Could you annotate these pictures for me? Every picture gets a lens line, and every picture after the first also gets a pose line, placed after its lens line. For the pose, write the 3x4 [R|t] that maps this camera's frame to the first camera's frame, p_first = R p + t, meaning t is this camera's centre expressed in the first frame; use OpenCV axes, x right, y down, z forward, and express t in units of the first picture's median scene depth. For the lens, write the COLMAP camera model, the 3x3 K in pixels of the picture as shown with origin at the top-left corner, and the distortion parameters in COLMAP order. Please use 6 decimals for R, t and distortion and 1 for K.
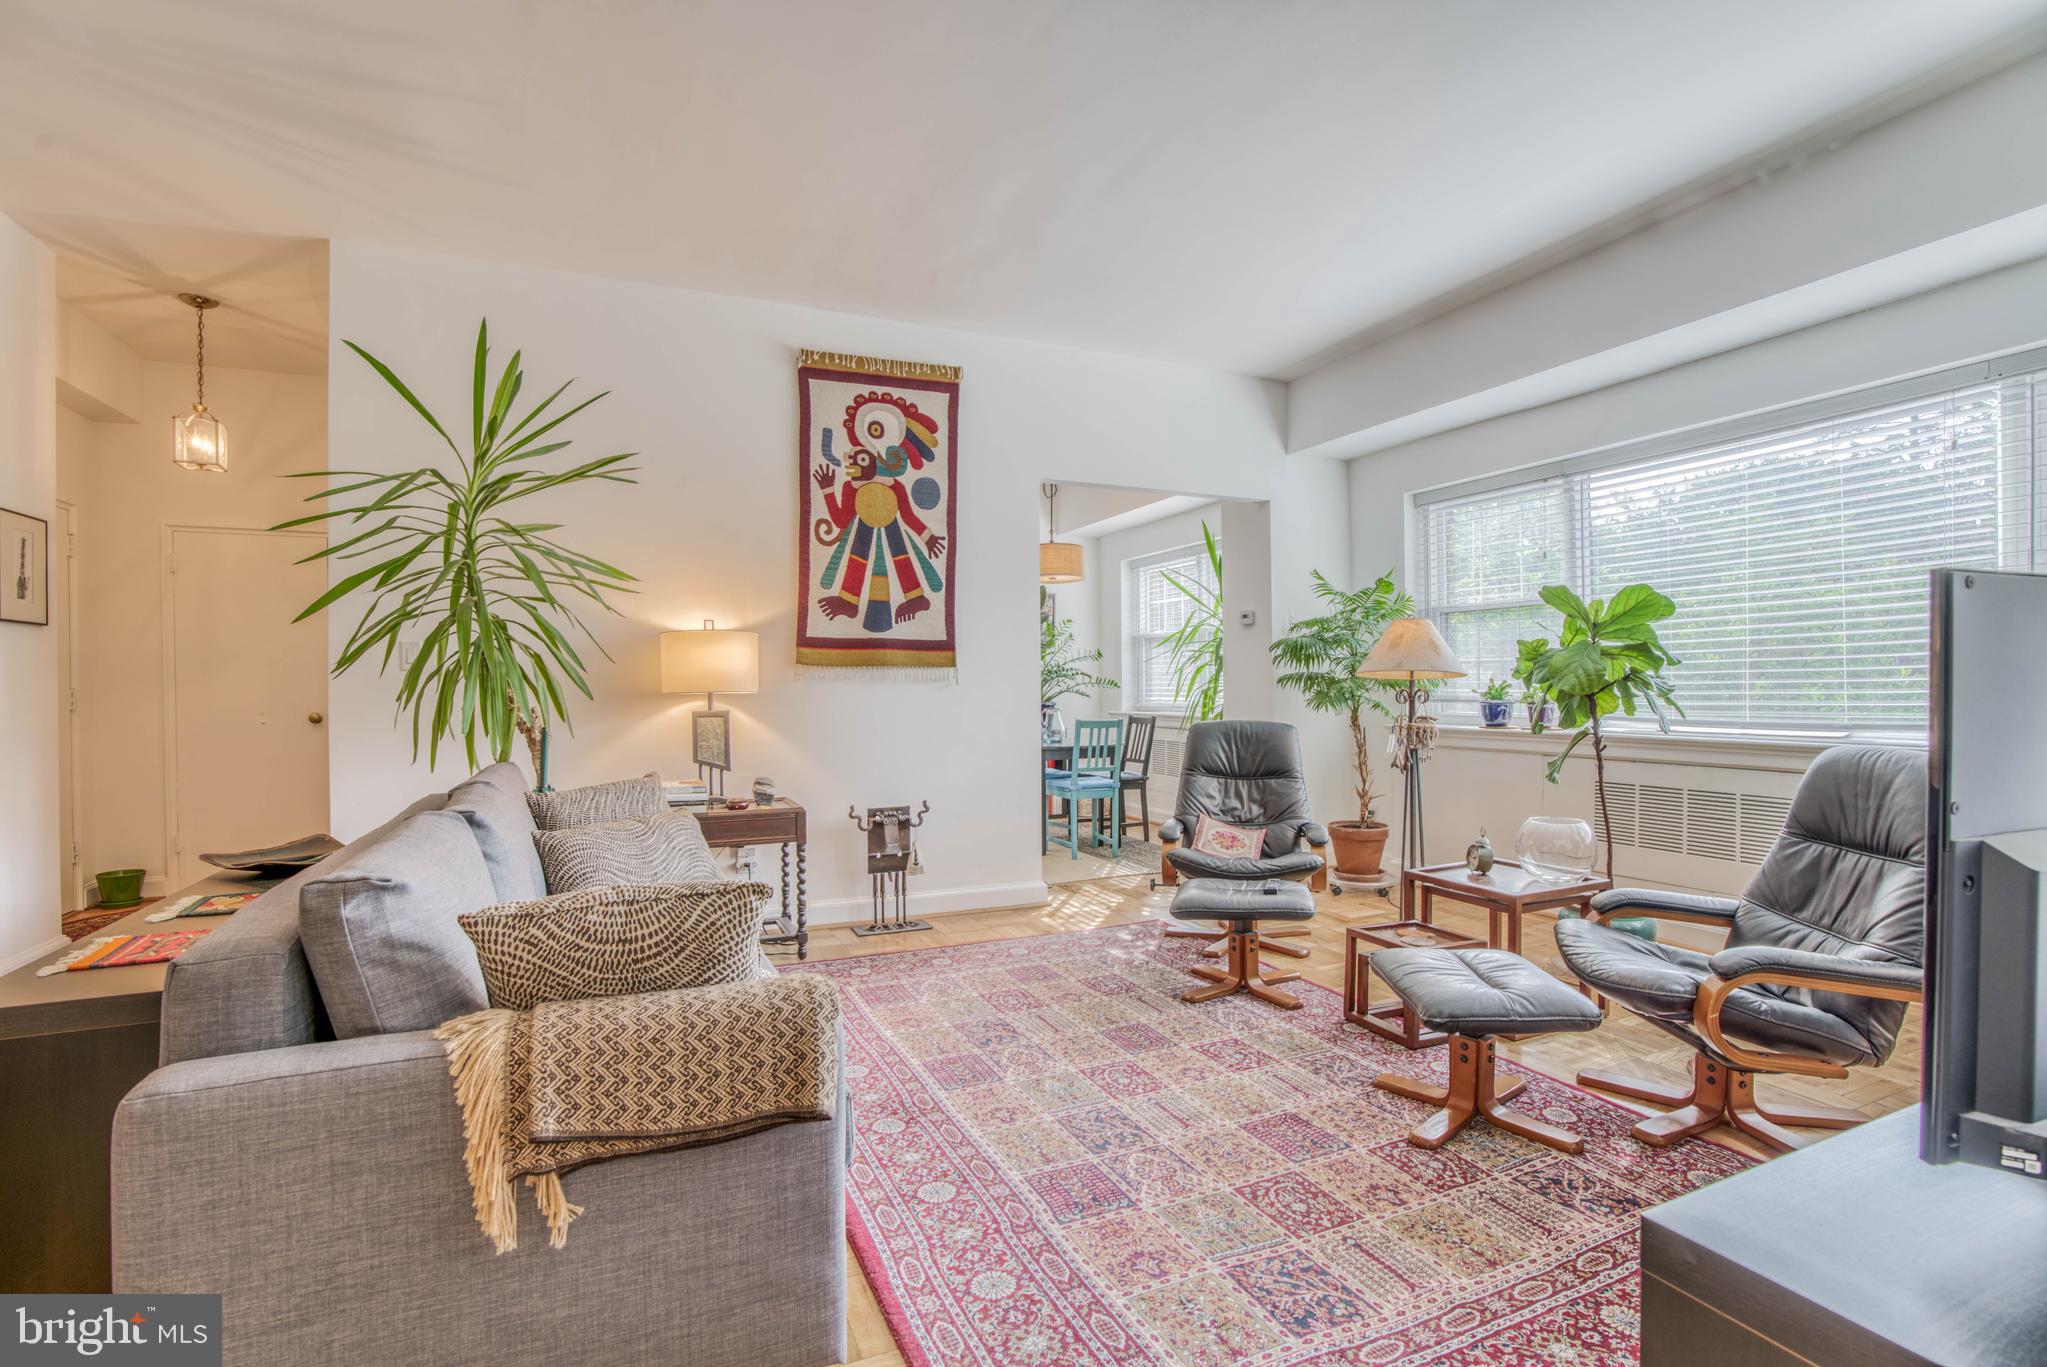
lens RADIAL K [[938.2, 0, 1014.2], [0, 938.2, 694.5], [0, 0, 1]] dist [-0.066401, 0.025336]
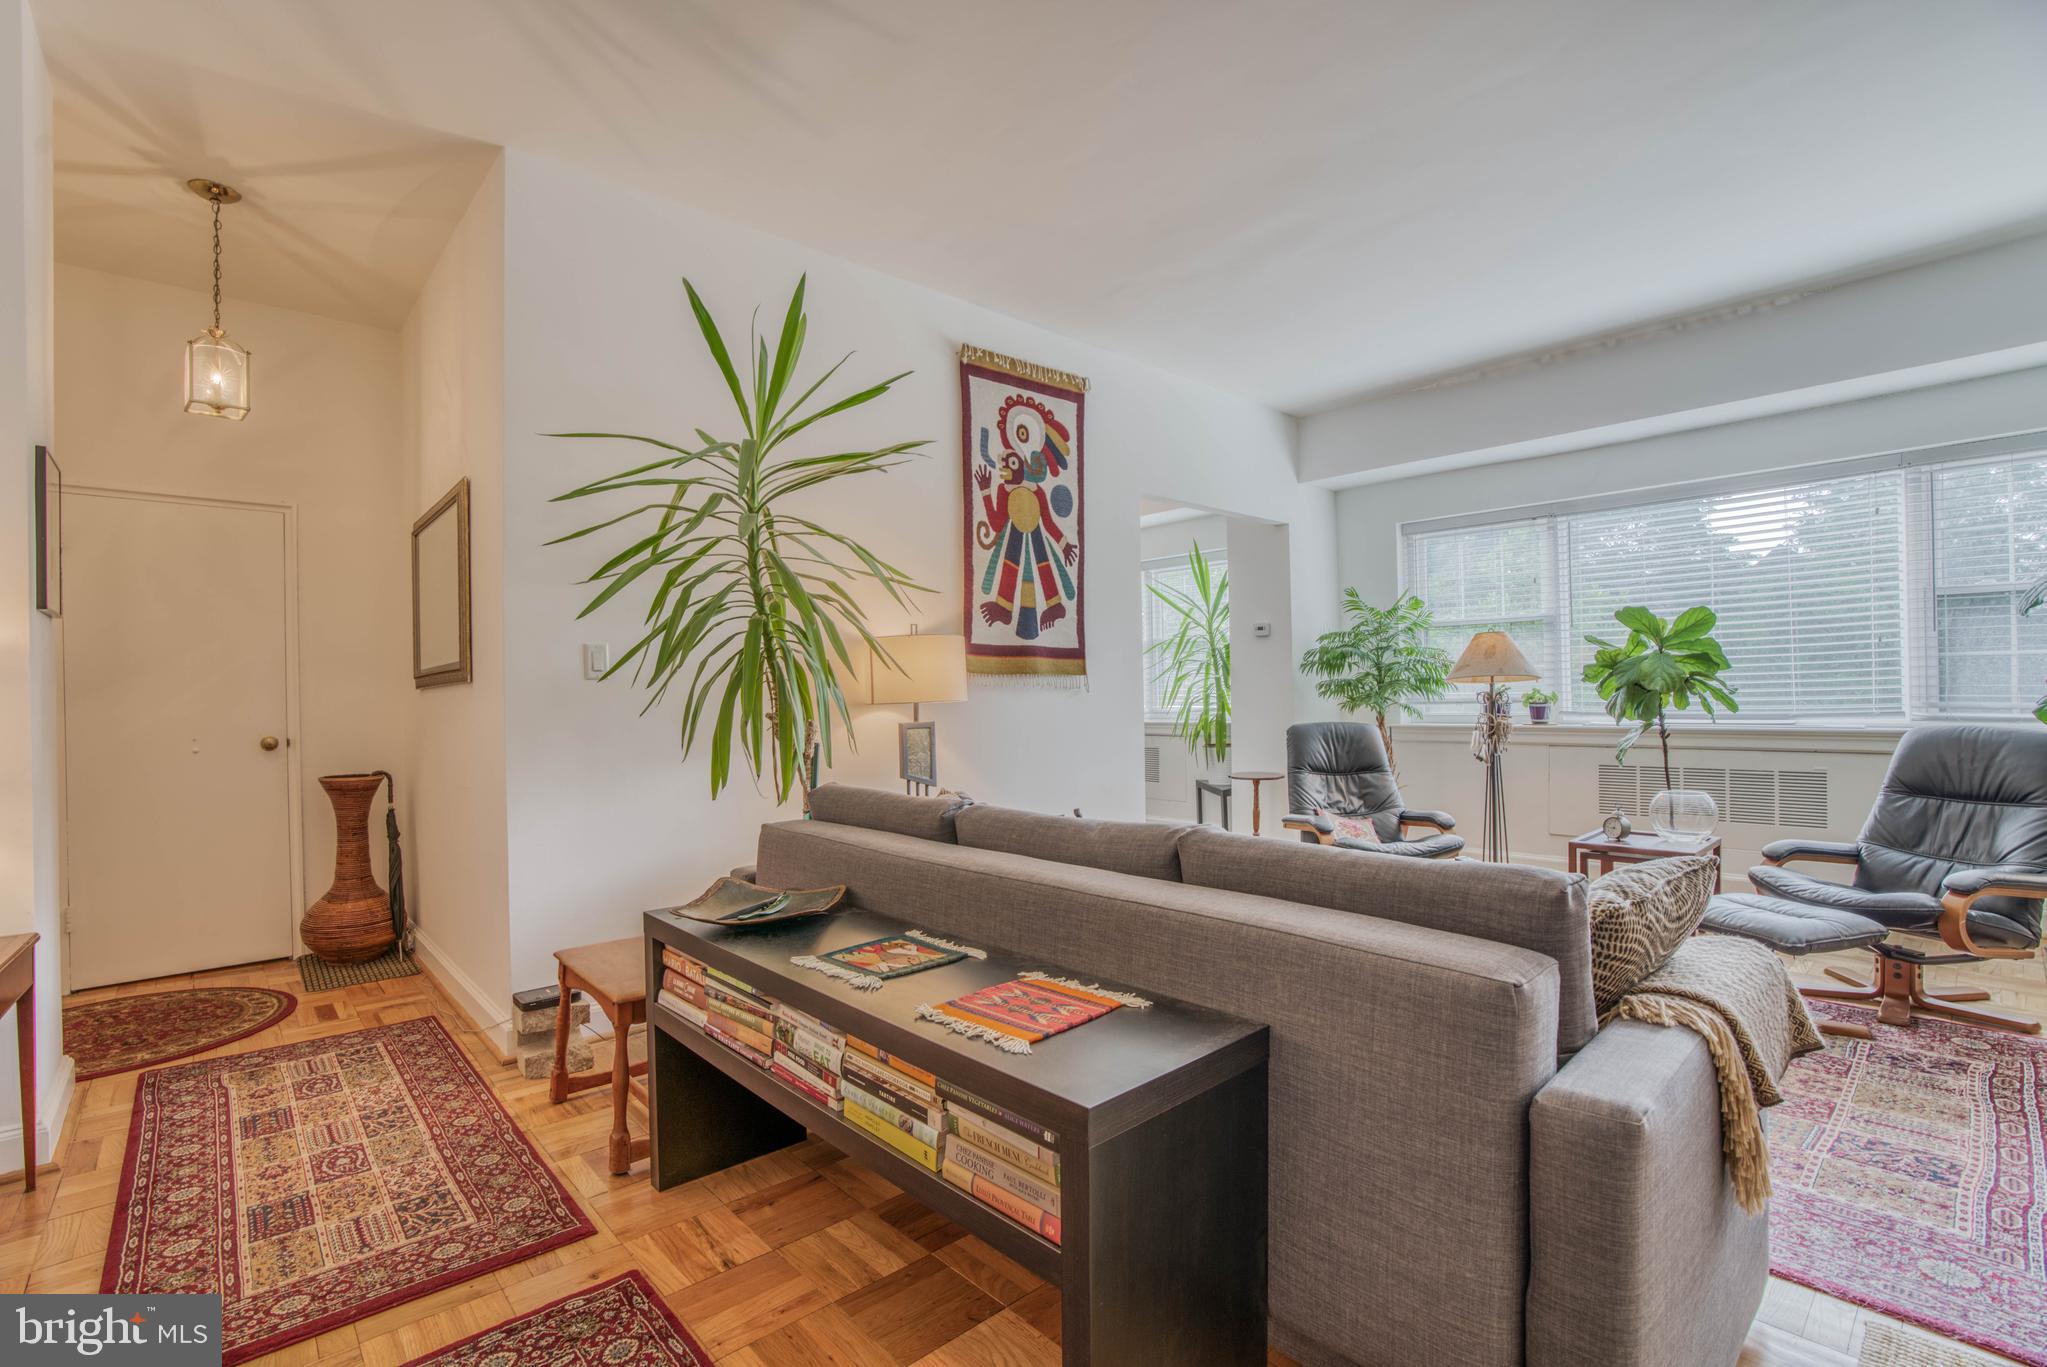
lens RADIAL K [[938.2, 0, 1014.5], [0, 938.2, 696.1], [0, 0, 1]] dist [-0.066401, 0.025336]
pose [[0.948754, -0.010523, 0.315839, -0.526905], [0.014275, 0.999852, -0.009568, 0.002244], [-0.315692, 0.013587, 0.948765, 0.081358]]
